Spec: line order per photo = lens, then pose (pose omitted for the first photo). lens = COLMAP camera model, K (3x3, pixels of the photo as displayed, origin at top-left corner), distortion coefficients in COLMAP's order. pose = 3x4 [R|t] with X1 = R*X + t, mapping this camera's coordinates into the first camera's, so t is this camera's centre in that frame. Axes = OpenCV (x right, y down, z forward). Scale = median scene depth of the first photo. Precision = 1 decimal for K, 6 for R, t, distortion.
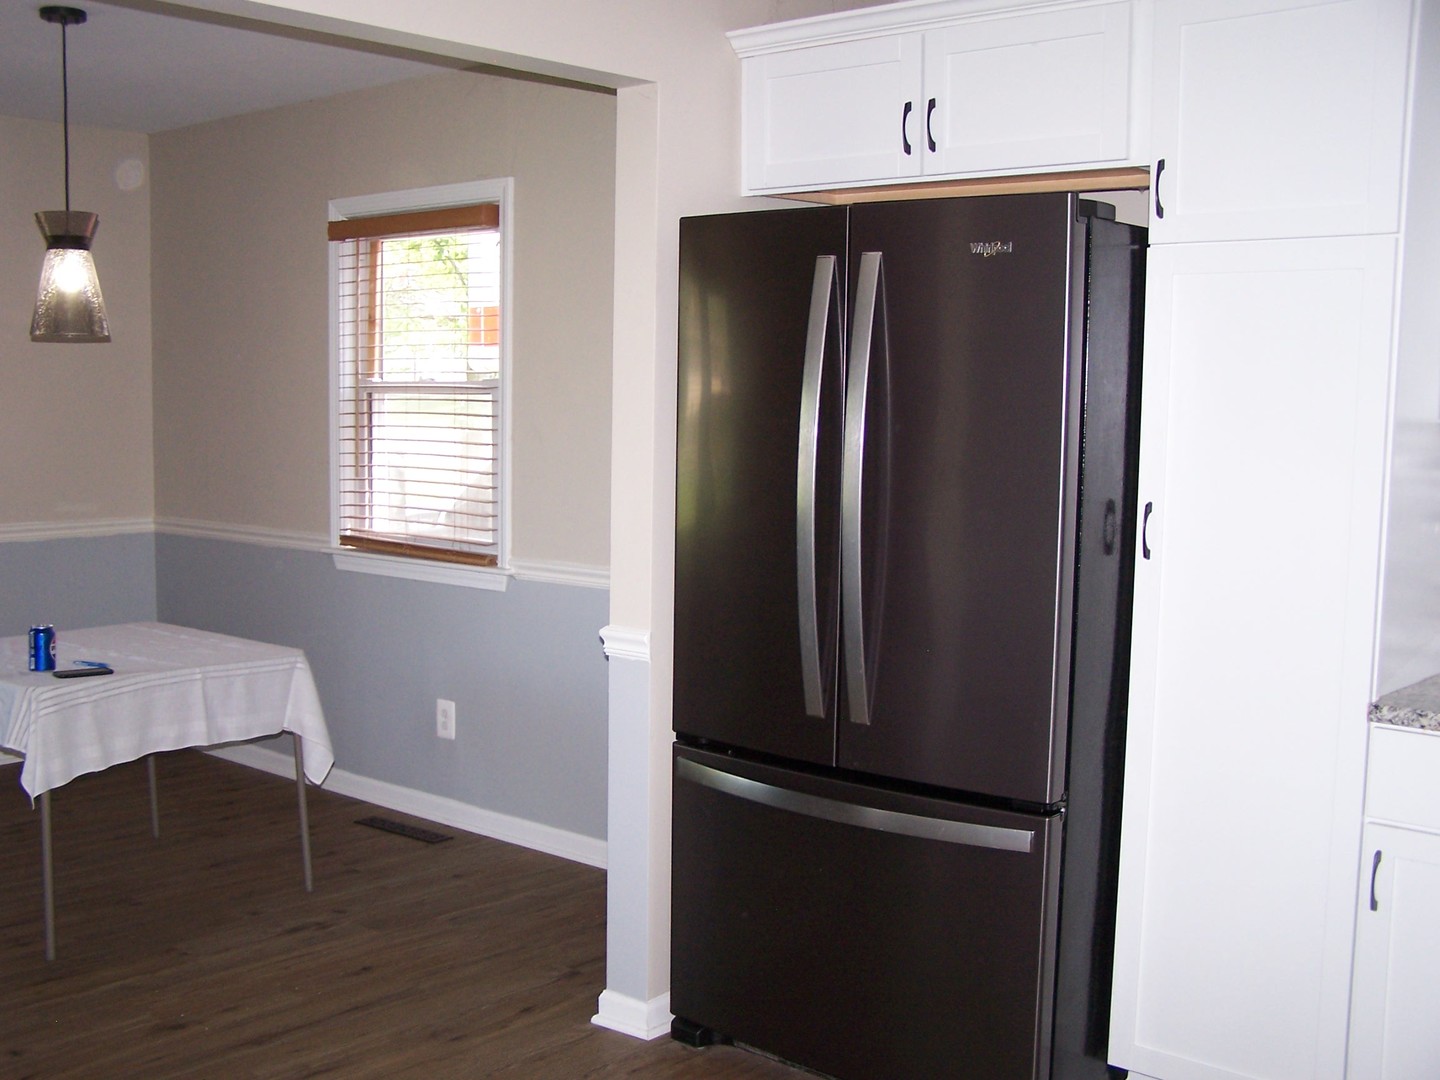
lens RADIAL K [[1639.4, 0, 720.0], [0, 1639.4, 540.0], [0, 0, 1]] dist [-0.127286, -0.004183]
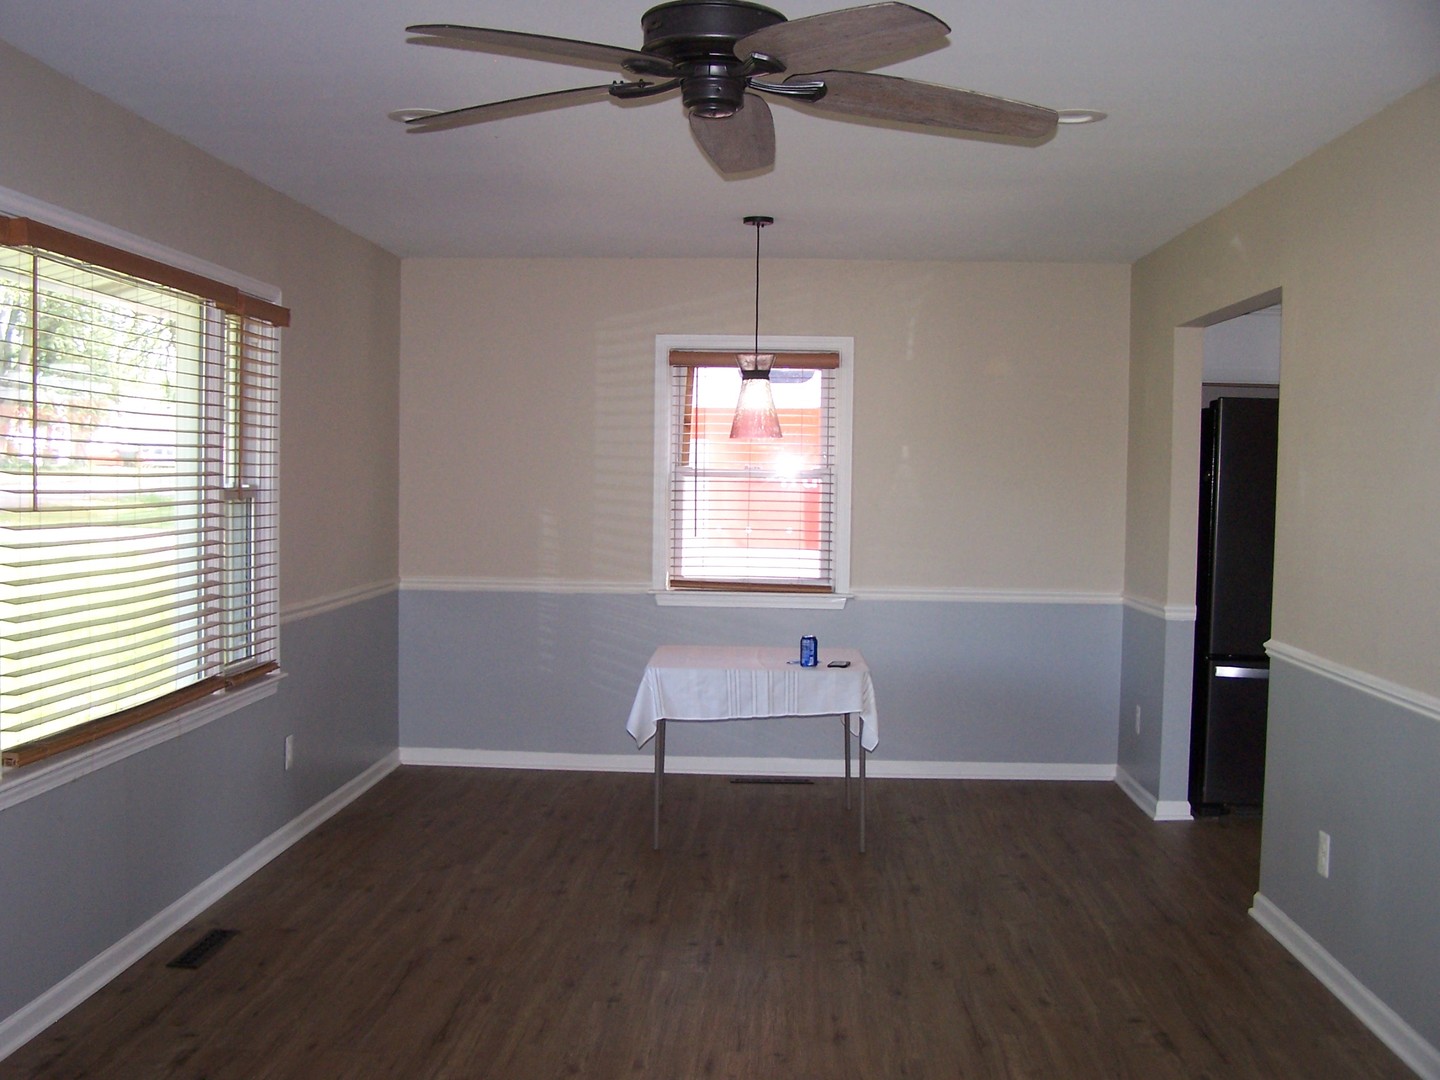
lens RADIAL K [[1639.4, 0, 720.0], [0, 1639.4, 540.0], [0, 0, 1]] dist [-0.127286, -0.004183]
pose [[0.786410, -0.025550, 0.617176, -1.156003], [0.048223, 0.998634, -0.020104, -0.007270], [-0.615819, 0.045572, 0.786568, -0.126495]]
